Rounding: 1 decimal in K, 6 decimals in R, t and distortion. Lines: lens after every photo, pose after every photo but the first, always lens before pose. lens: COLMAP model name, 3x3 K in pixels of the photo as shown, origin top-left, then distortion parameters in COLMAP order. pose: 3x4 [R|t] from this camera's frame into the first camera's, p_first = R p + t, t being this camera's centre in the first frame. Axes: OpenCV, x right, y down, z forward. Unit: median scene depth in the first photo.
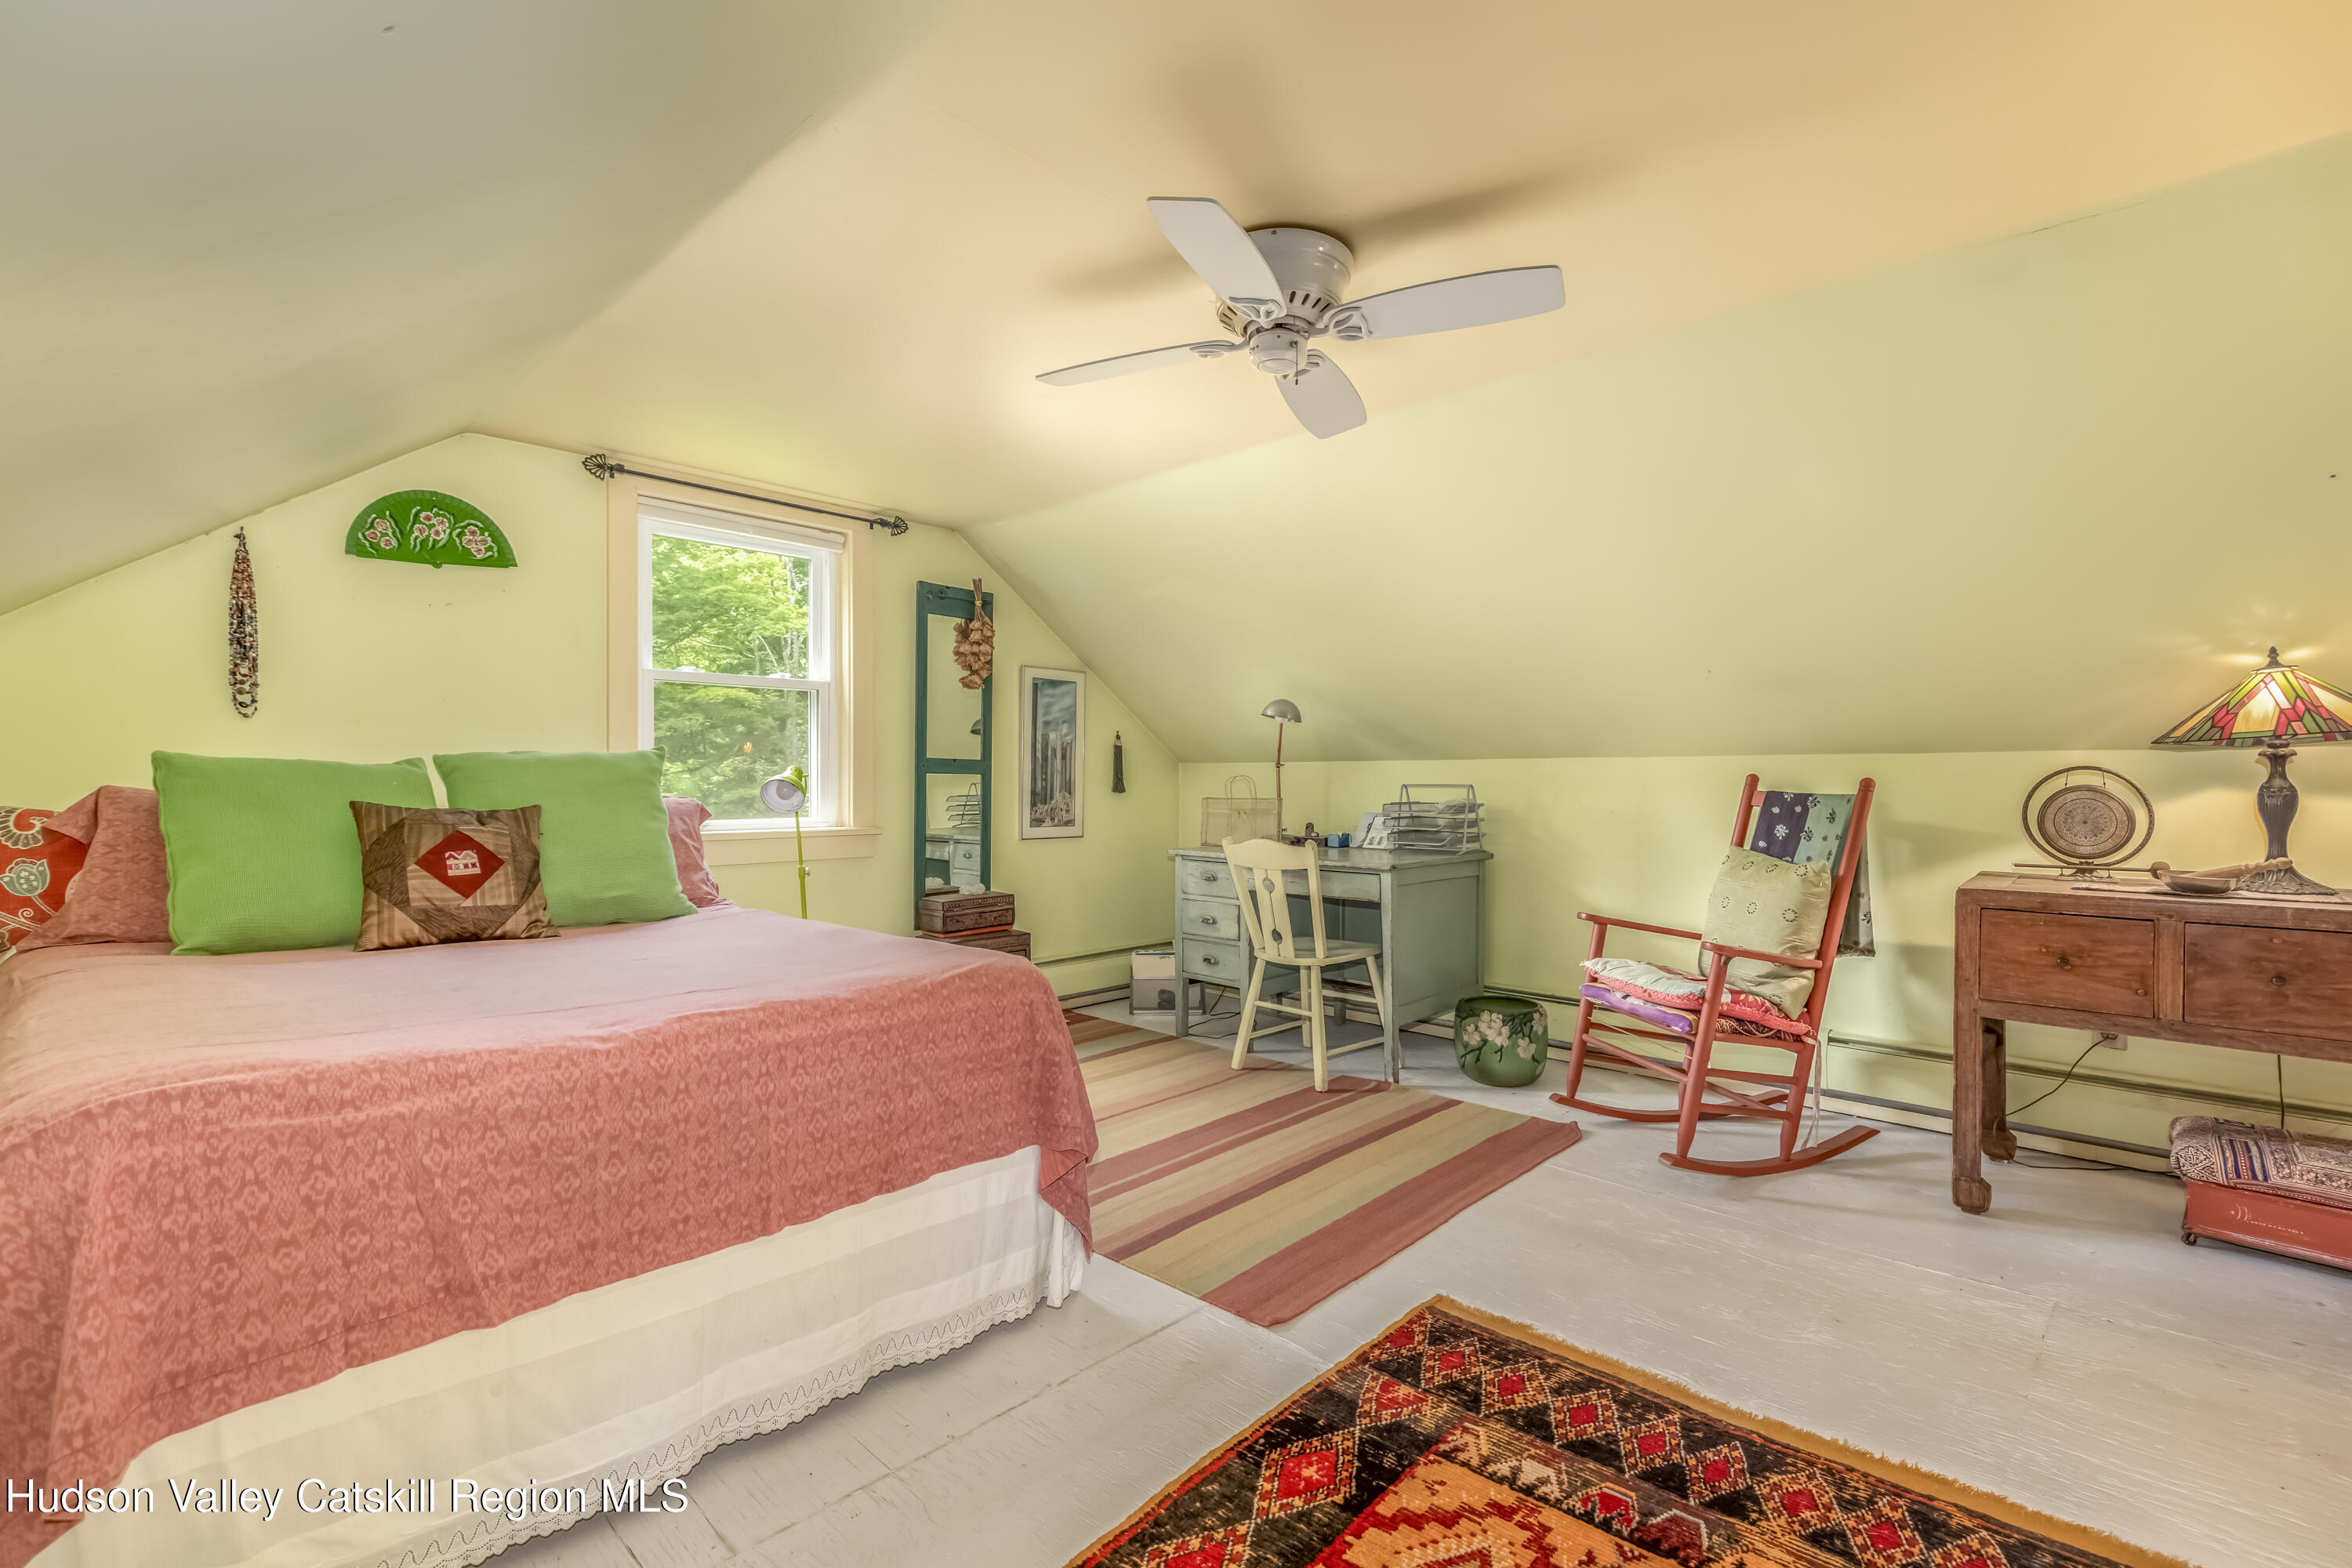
lens RADIAL K [[1088.7, 0, 1175.1], [0, 1088.7, 773.9], [0, 0, 1]] dist [0.000829, 0.000298]
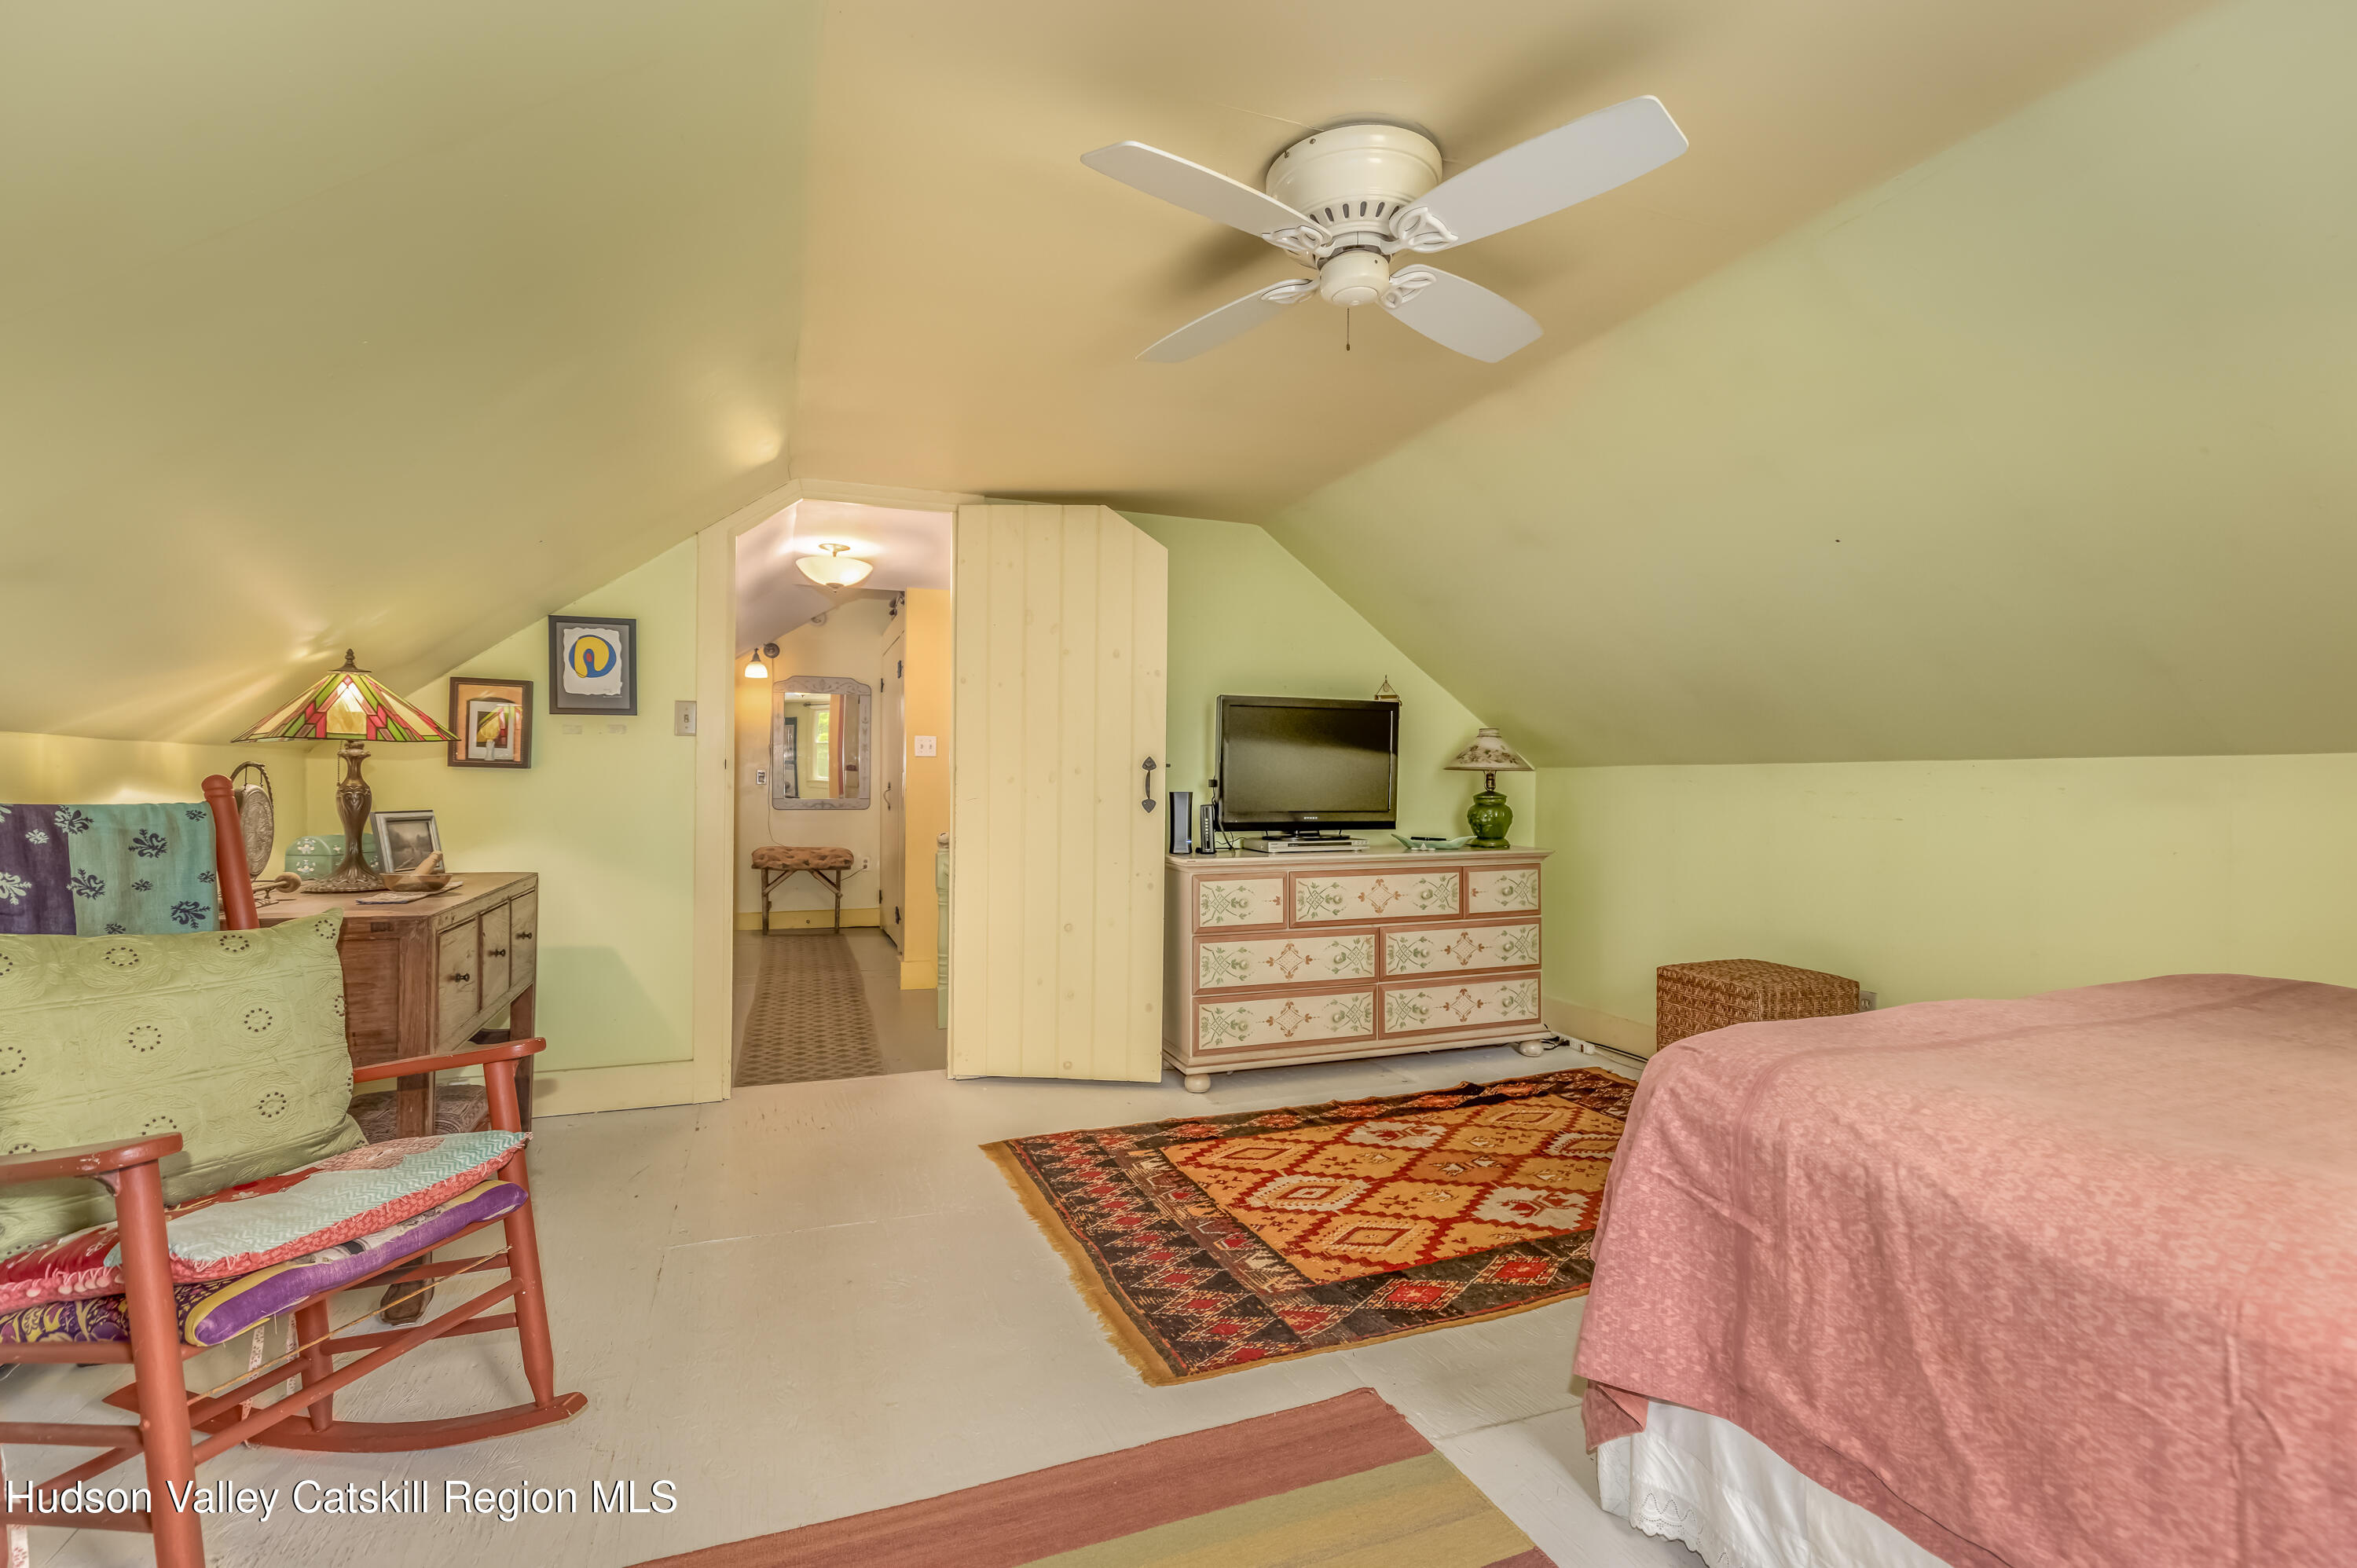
lens RADIAL K [[1090.9, 0, 1177.6], [0, 1090.9, 773.9], [0, 0, 1]] dist [0.000829, 0.000298]
pose [[-0.903983, -0.003262, 0.427555, -0.145759], [-0.006282, 0.999964, -0.005654, 0.000877], [-0.427522, -0.007797, -0.903971, 1.820927]]
